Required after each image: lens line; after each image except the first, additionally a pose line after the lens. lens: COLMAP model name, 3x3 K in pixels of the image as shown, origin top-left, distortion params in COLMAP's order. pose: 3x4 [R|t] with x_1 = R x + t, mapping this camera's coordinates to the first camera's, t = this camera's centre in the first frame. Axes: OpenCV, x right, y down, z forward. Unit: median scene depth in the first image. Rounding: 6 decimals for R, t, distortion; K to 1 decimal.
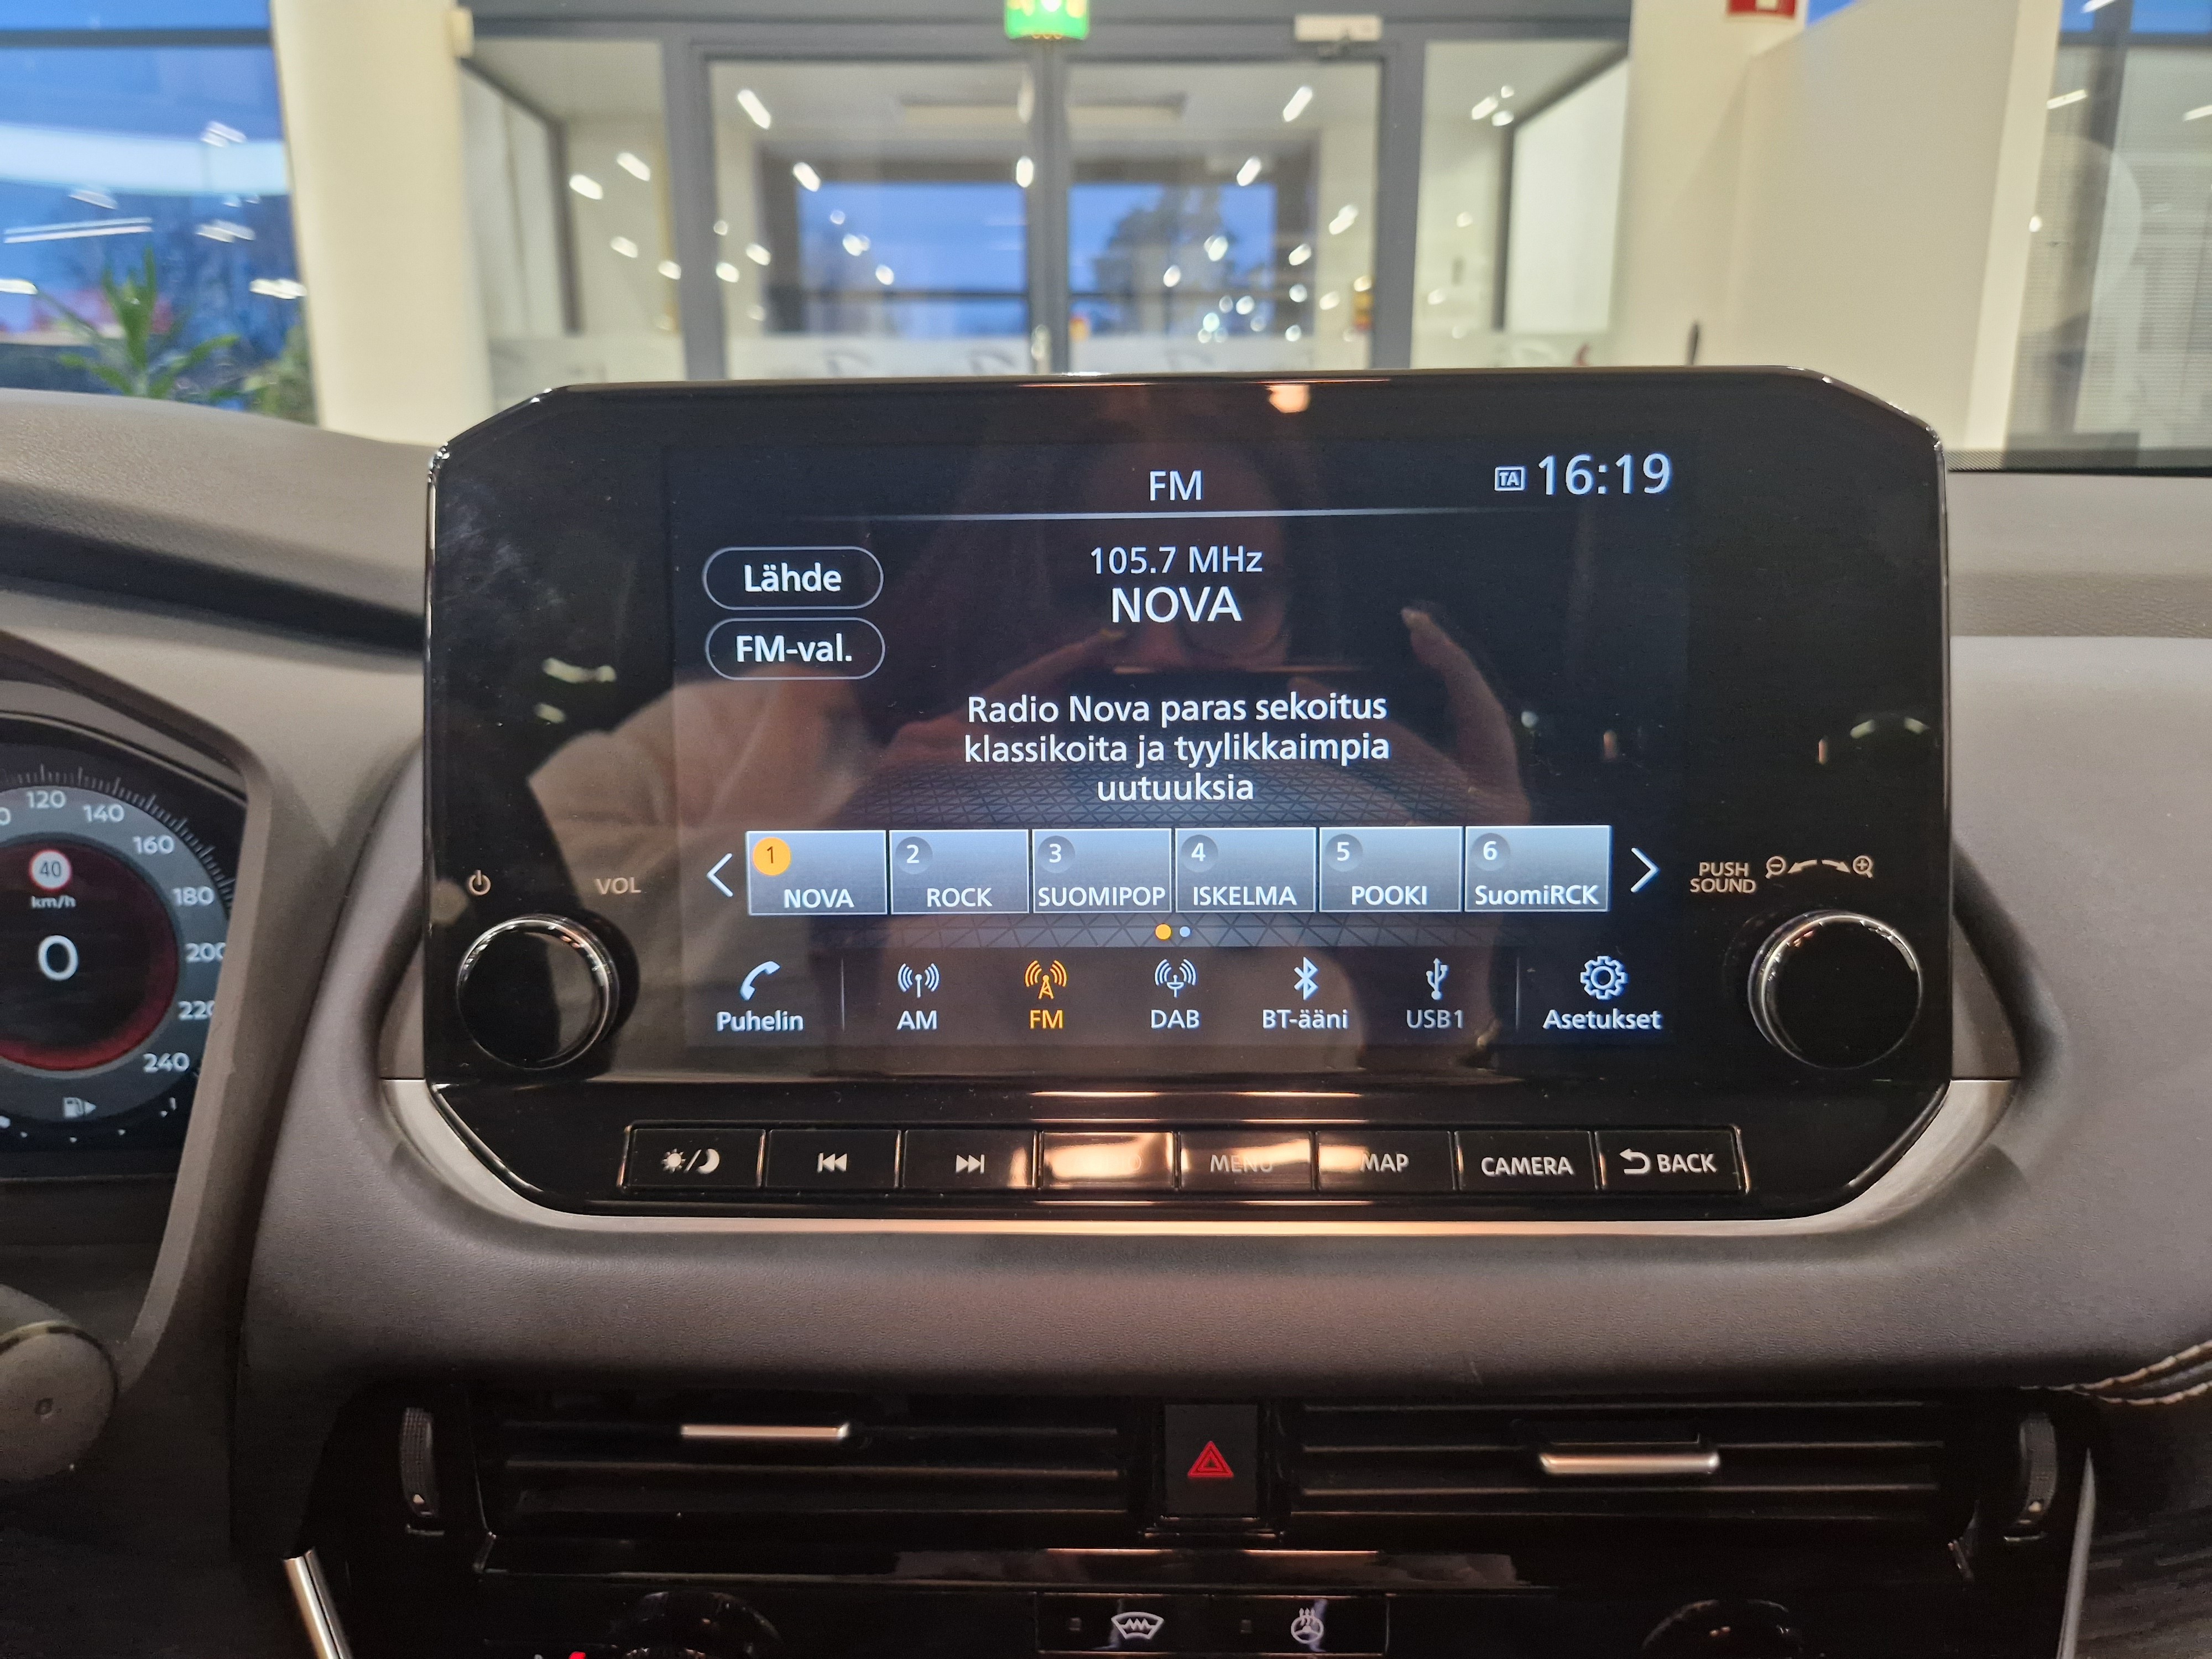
lens RADIAL K [[1502.7, 0, 1087.8], [0, 1502.7, 830.0], [0, 0, 1]] dist [0.030817, -0.031028]
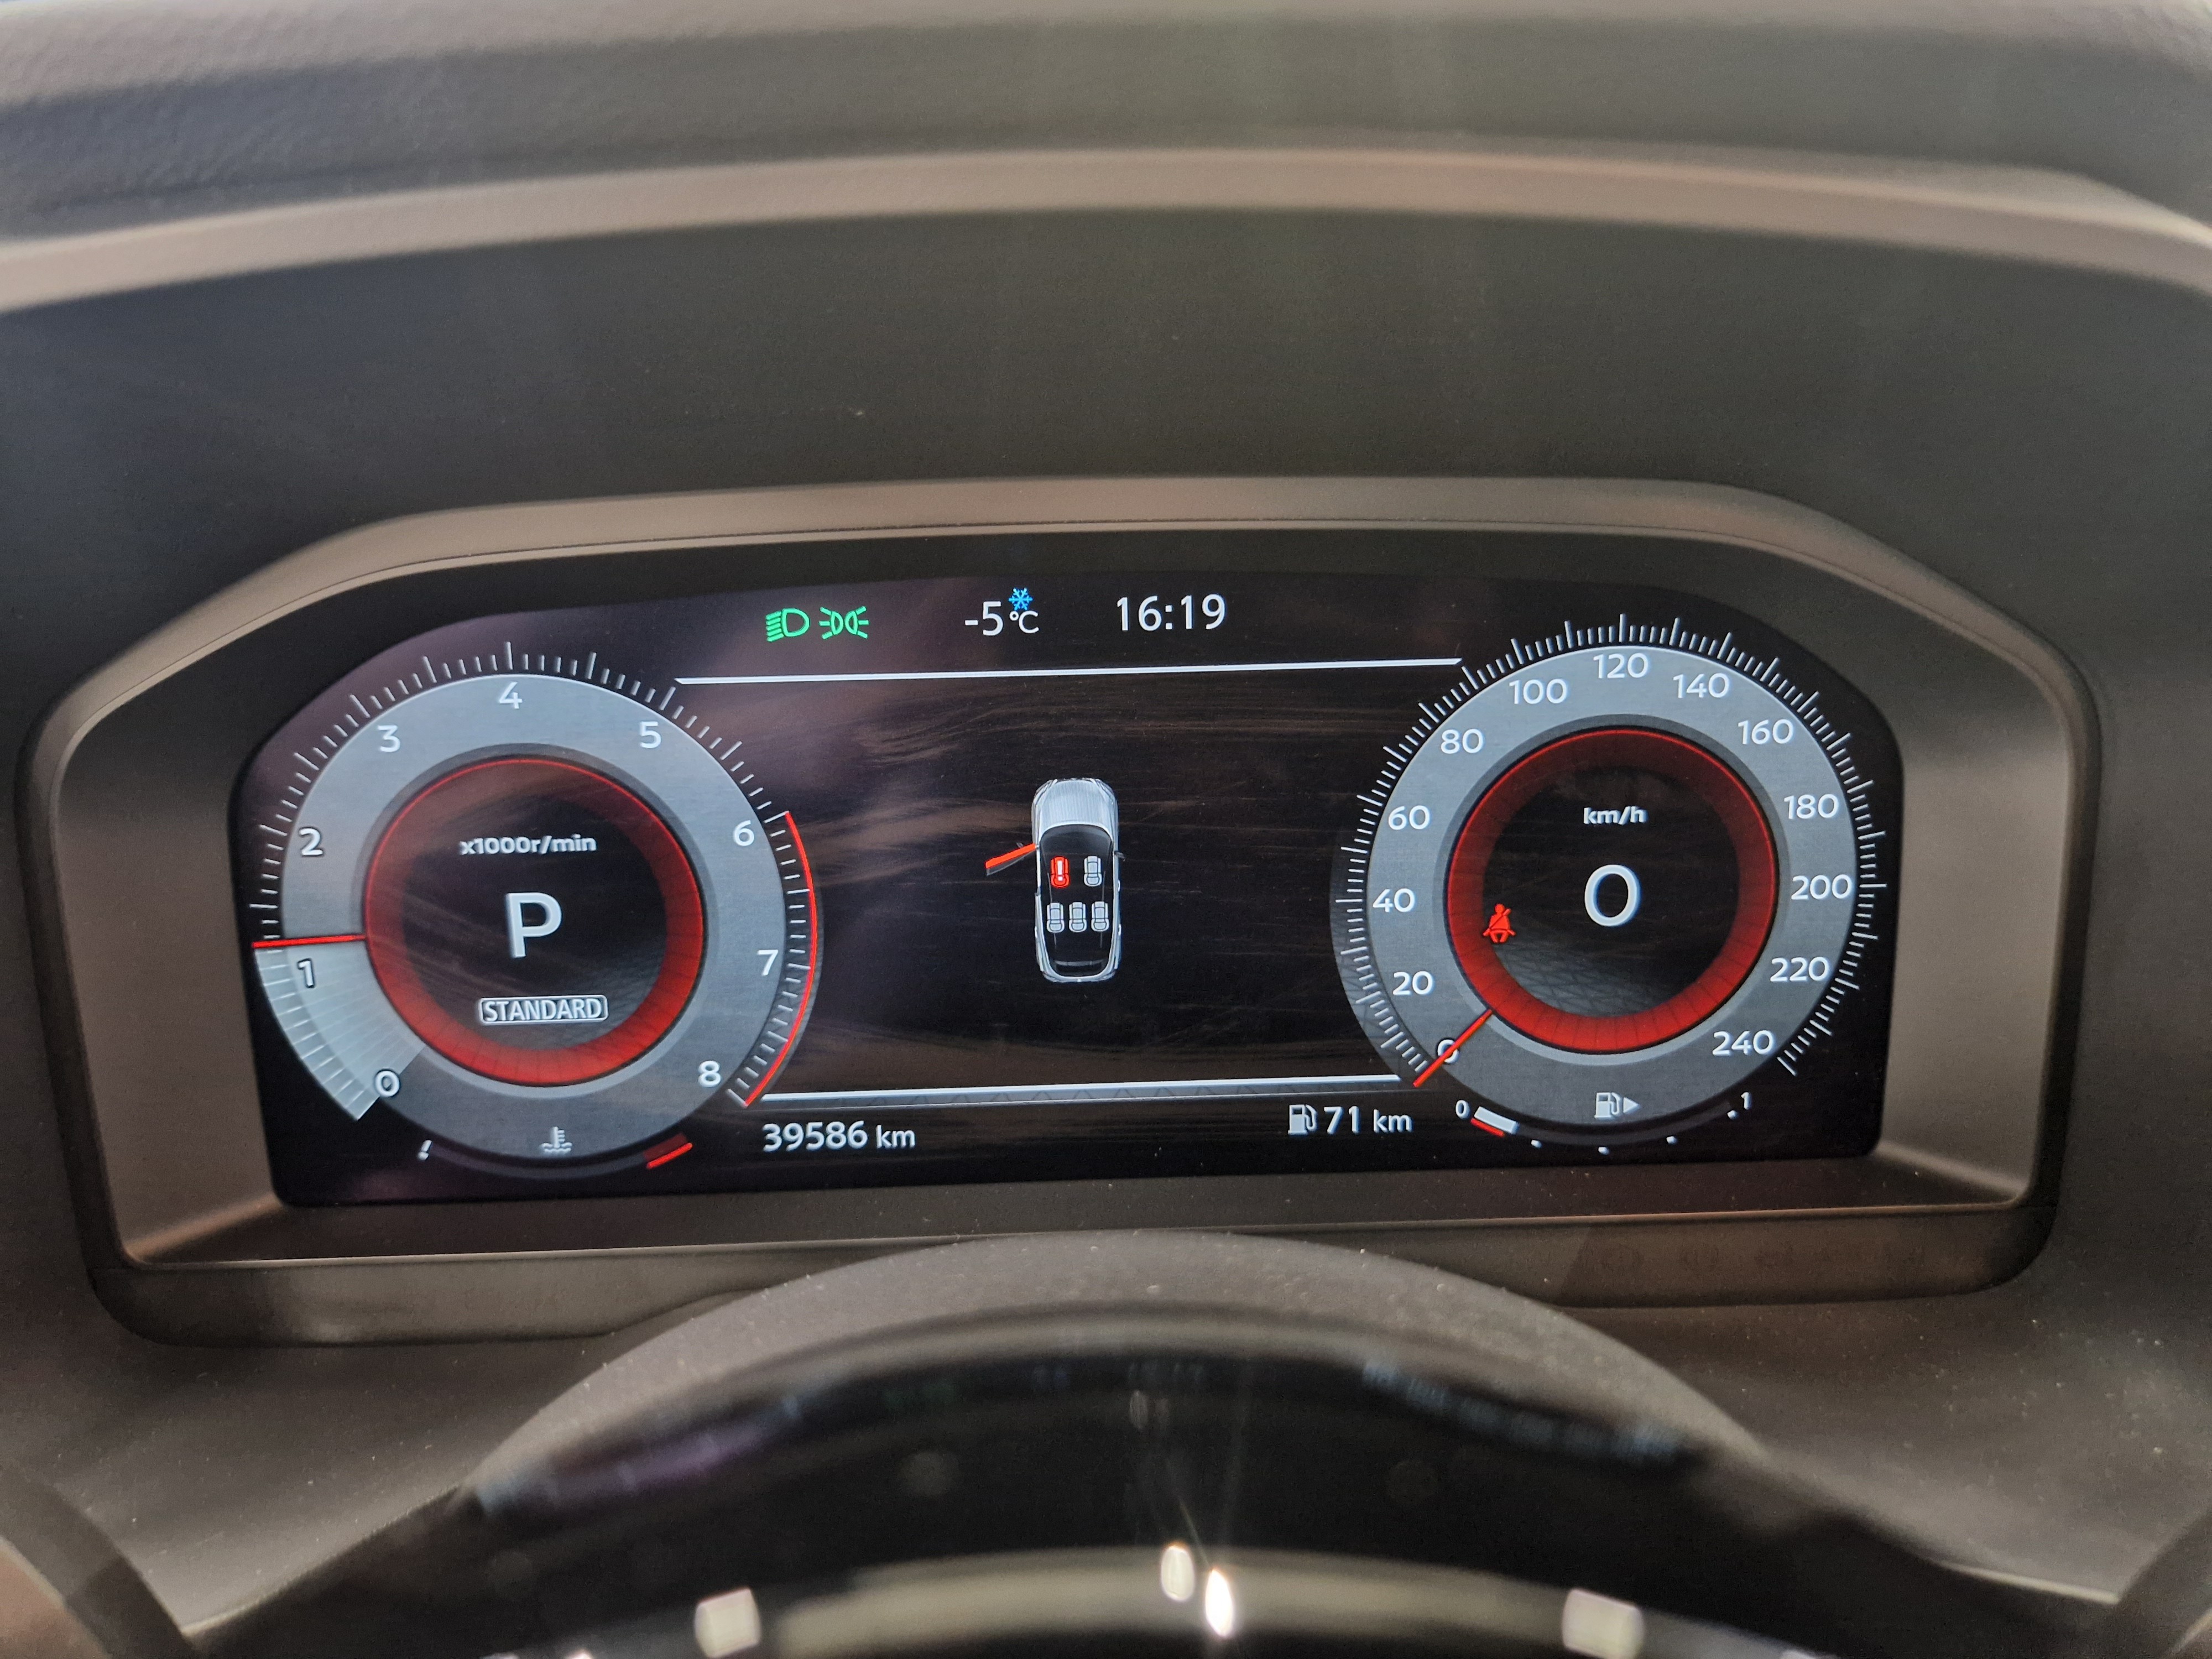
lens RADIAL K [[1502.7, 0, 1102.4], [0, 1502.7, 845.4], [0, 0, 1]] dist [0.030817, -0.031028]
pose [[0.999507, -0.002206, -0.031311, -1.079146], [0.004542, 0.997191, 0.074756, 0.010279], [0.031058, -0.074862, 0.996710, 0.365974]]
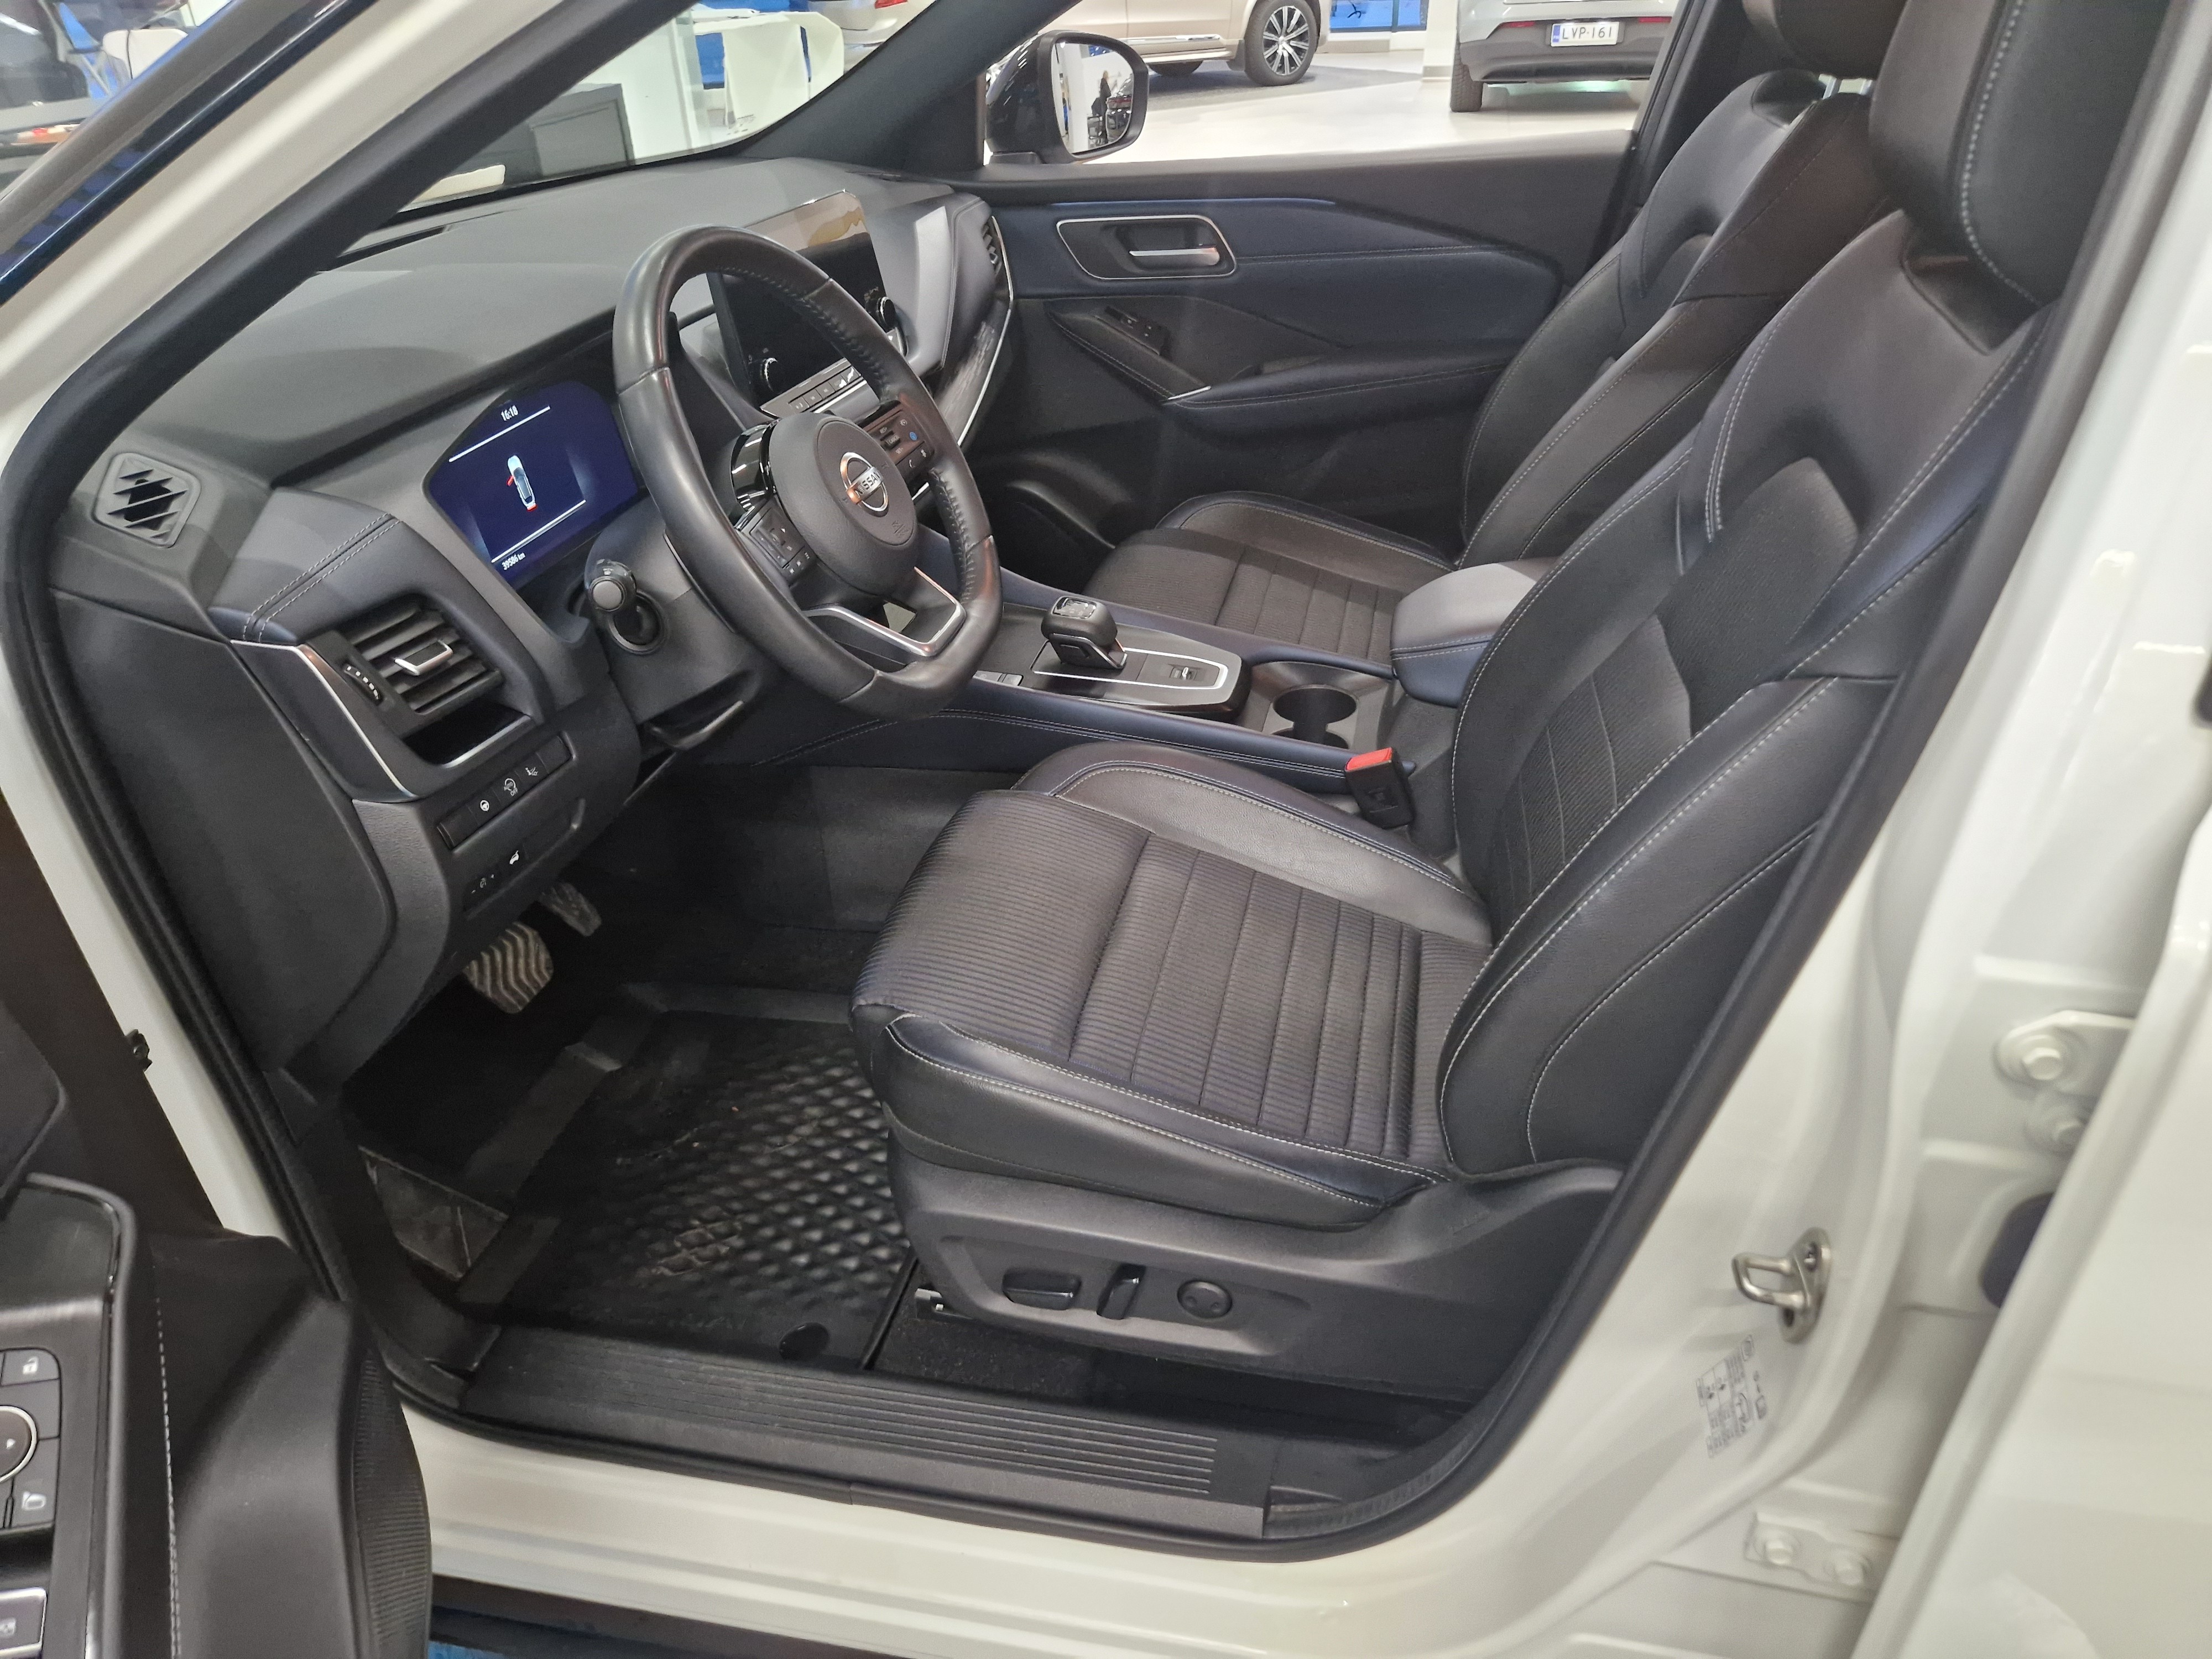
lens RADIAL K [[1502.7, 0, 1123.9], [0, 1502.7, 827.1], [0, 0, 1]] dist [0.030817, -0.031028]
pose [[0.243443, -0.492605, 0.835509, -4.130205], [0.267568, 0.862106, 0.430325, -0.355363], [-0.932278, 0.118796, 0.341679, -1.237064]]
